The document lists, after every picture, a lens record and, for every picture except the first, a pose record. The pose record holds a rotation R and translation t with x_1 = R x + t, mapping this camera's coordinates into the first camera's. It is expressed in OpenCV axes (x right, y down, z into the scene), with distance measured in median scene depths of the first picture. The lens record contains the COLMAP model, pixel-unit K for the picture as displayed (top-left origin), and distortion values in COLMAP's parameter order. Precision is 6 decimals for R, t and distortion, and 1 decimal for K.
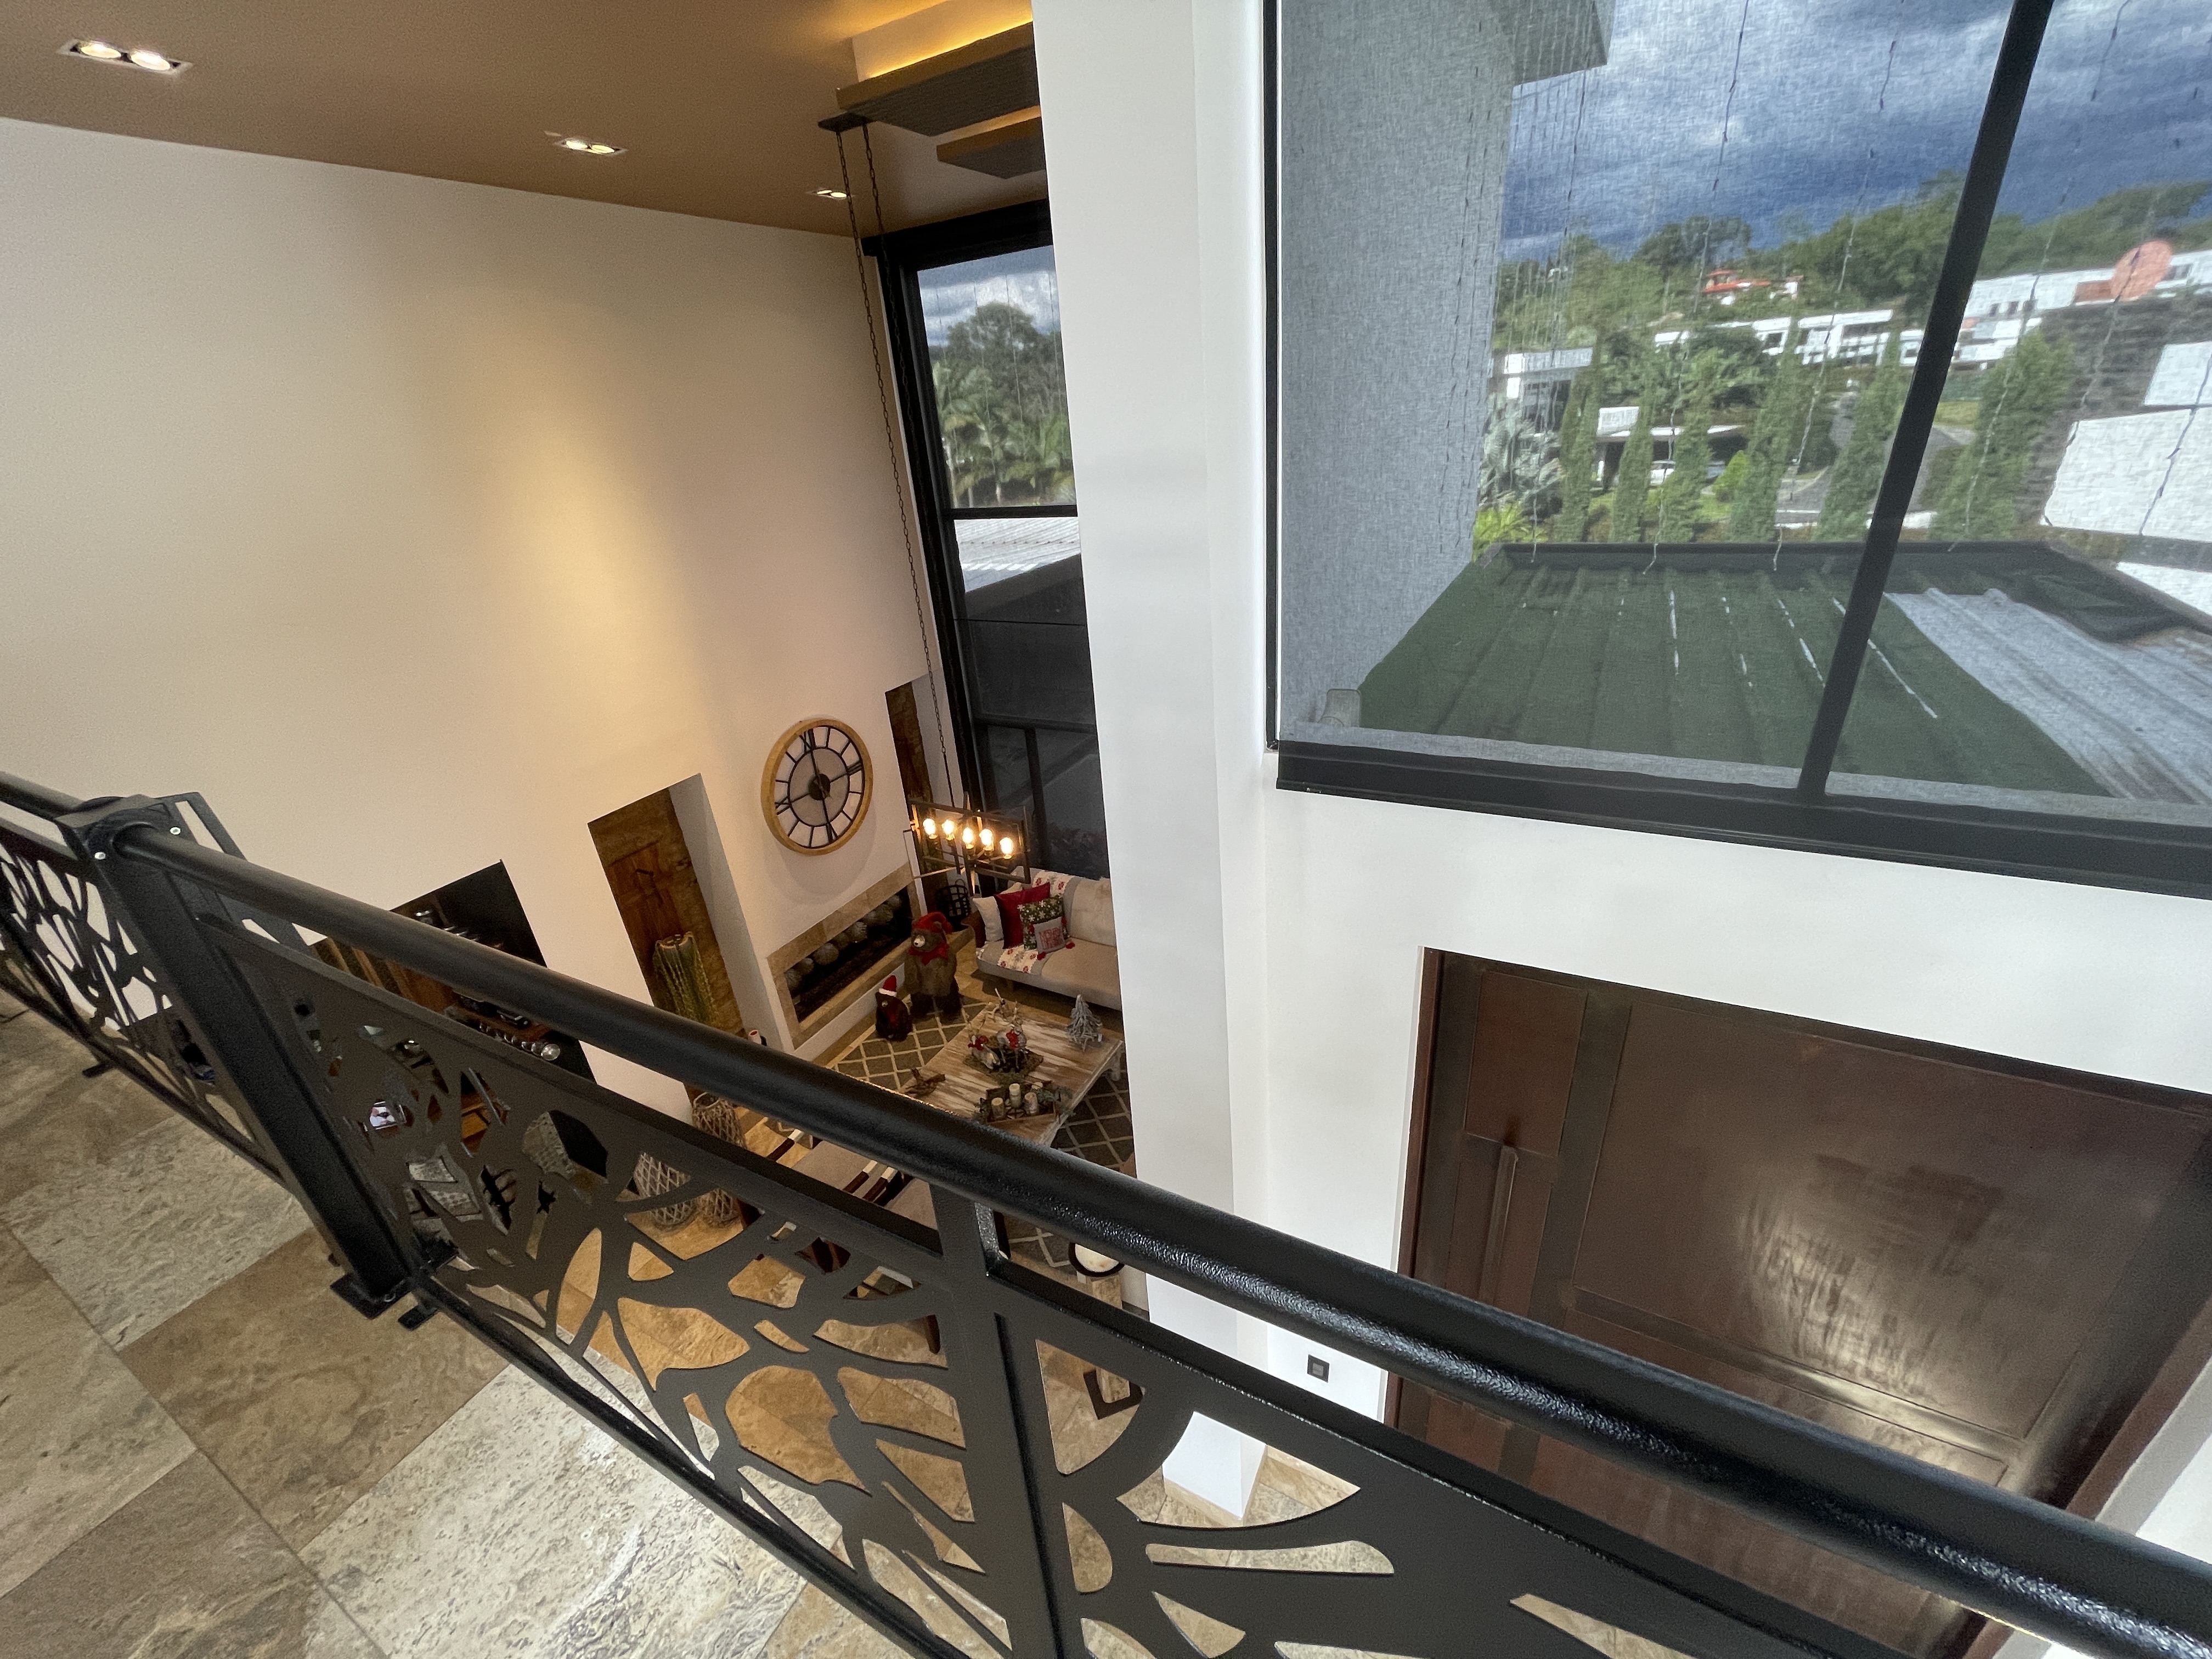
lens RADIAL K [[889.3, 0, 1114.5], [0, 889.3, 832.9], [0, 0, 1]] dist [0.002066, -0.001523]
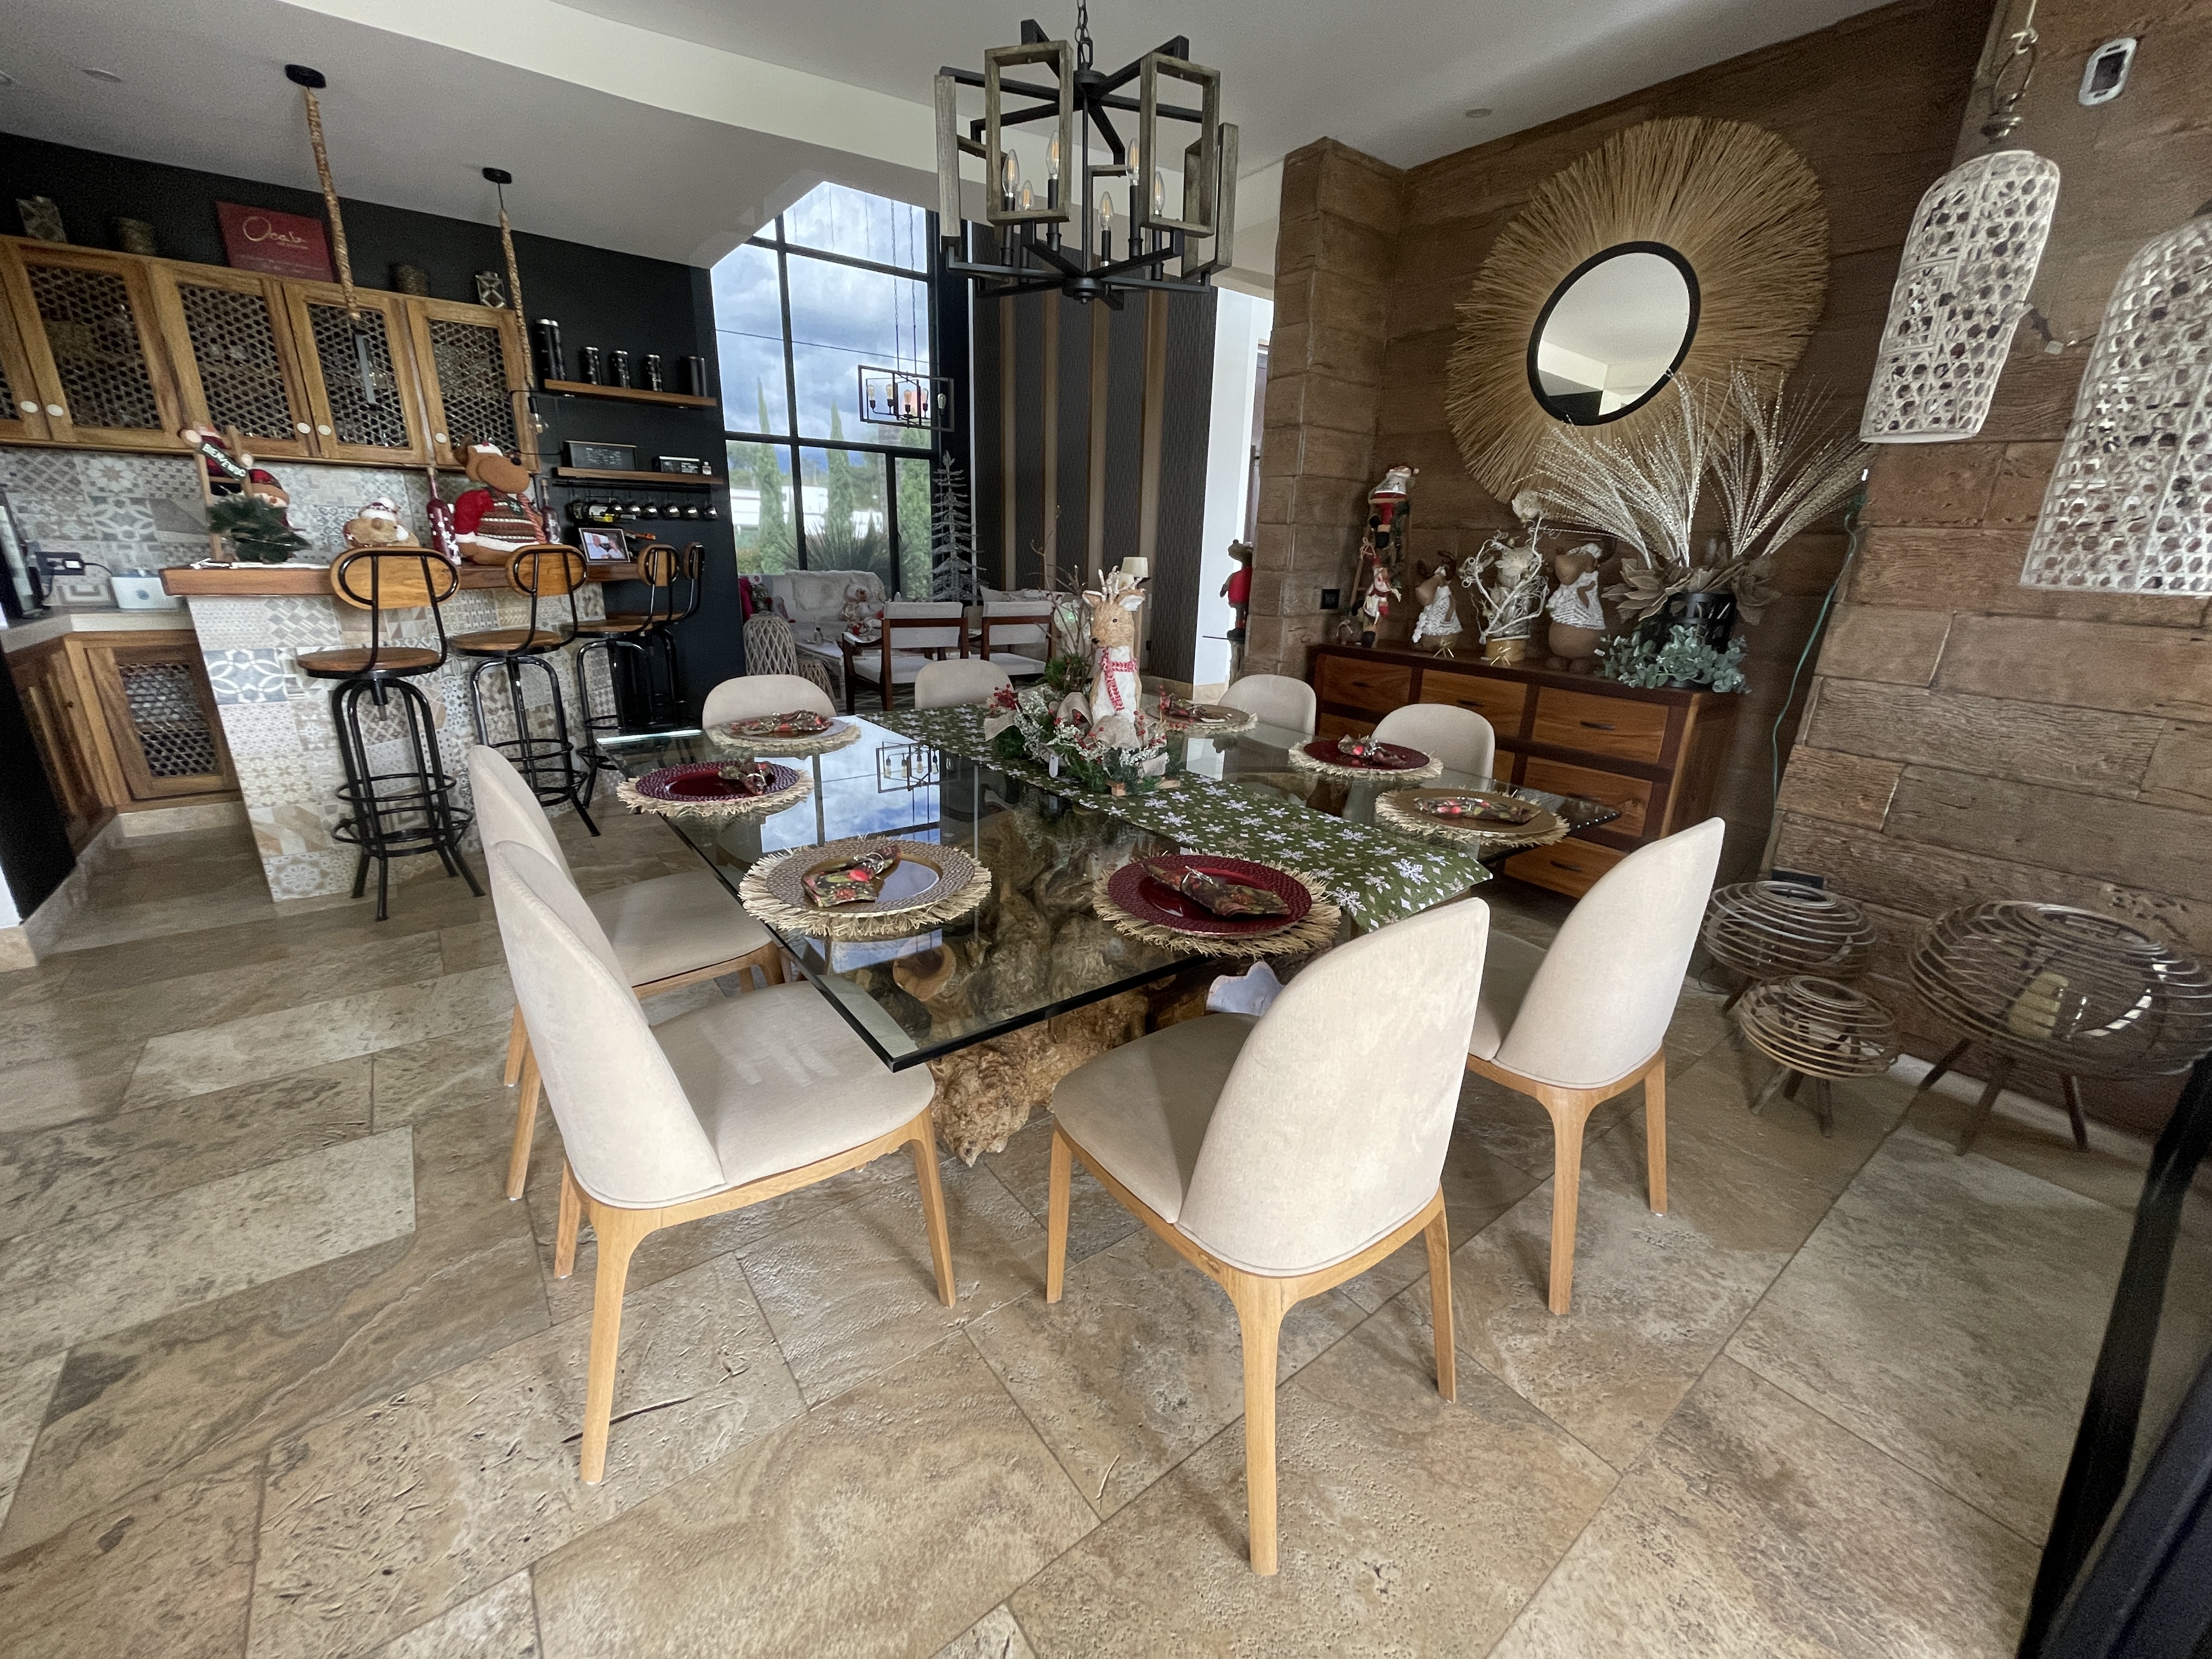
lens RADIAL K [[889.3, 0, 1108.1], [0, 889.3, 834.3], [0, 0, 1]] dist [0.002066, -0.001523]
pose [[0.405987, -0.199416, 0.891857, -1.082119], [0.345749, 0.936880, 0.052093, 0.522499], [-0.845951, 0.287210, 0.449309, 0.237223]]
